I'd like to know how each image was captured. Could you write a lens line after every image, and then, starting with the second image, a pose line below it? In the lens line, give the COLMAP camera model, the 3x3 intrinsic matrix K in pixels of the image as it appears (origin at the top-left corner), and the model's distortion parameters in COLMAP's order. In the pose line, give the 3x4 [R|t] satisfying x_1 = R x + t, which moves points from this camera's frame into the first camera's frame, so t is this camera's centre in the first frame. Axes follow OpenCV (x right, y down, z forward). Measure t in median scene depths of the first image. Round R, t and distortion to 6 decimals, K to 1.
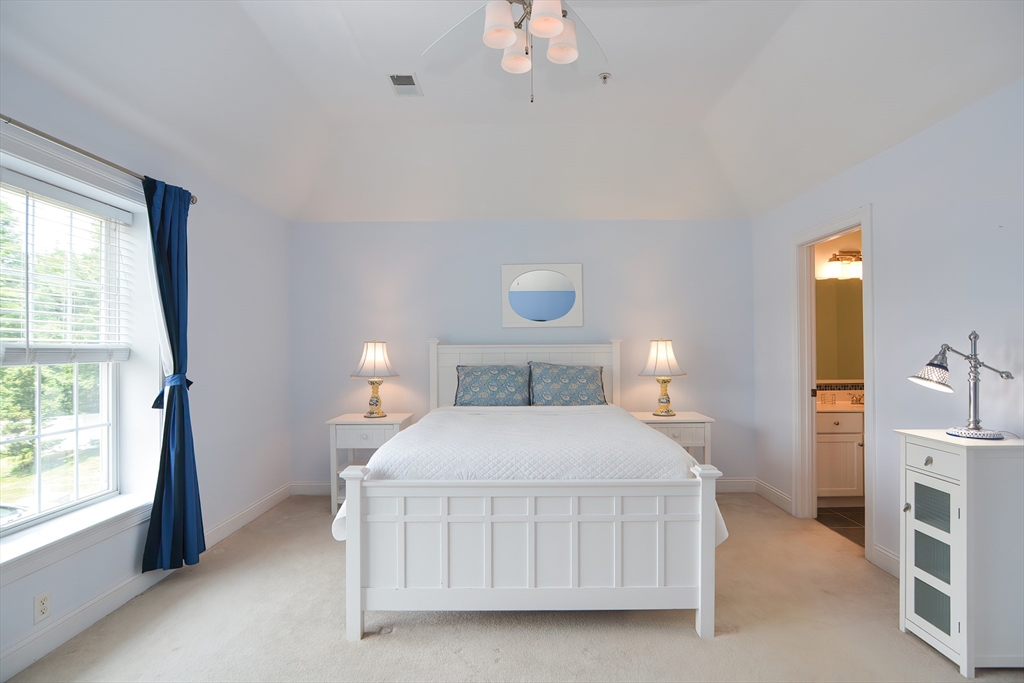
lens RADIAL K [[508.0, 0, 515.5], [0, 508.0, 321.6], [0, 0, 1]] dist [-0.025303, 0.009033]
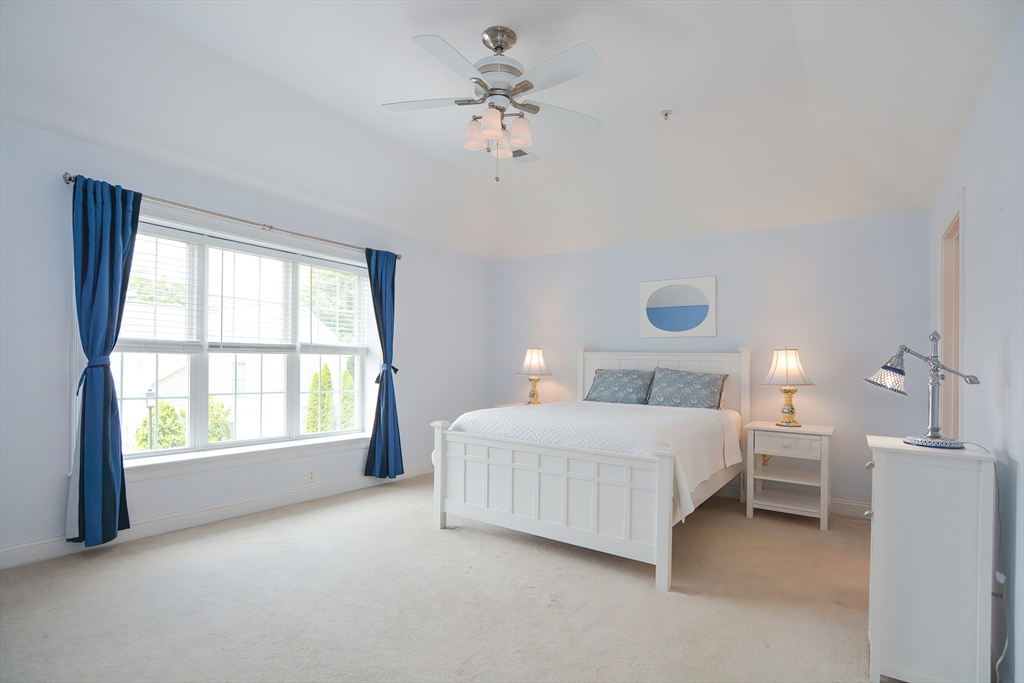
lens RADIAL K [[513.6, 0, 532.4], [0, 513.6, 343.9], [0, 0, 1]] dist [-0.014661, 0.000243]
pose [[0.835090, 0.002594, -0.550107, 0.689469], [0.001805, 0.999971, 0.007457, 0.029085], [0.550111, -0.007220, 0.835061, -0.158012]]
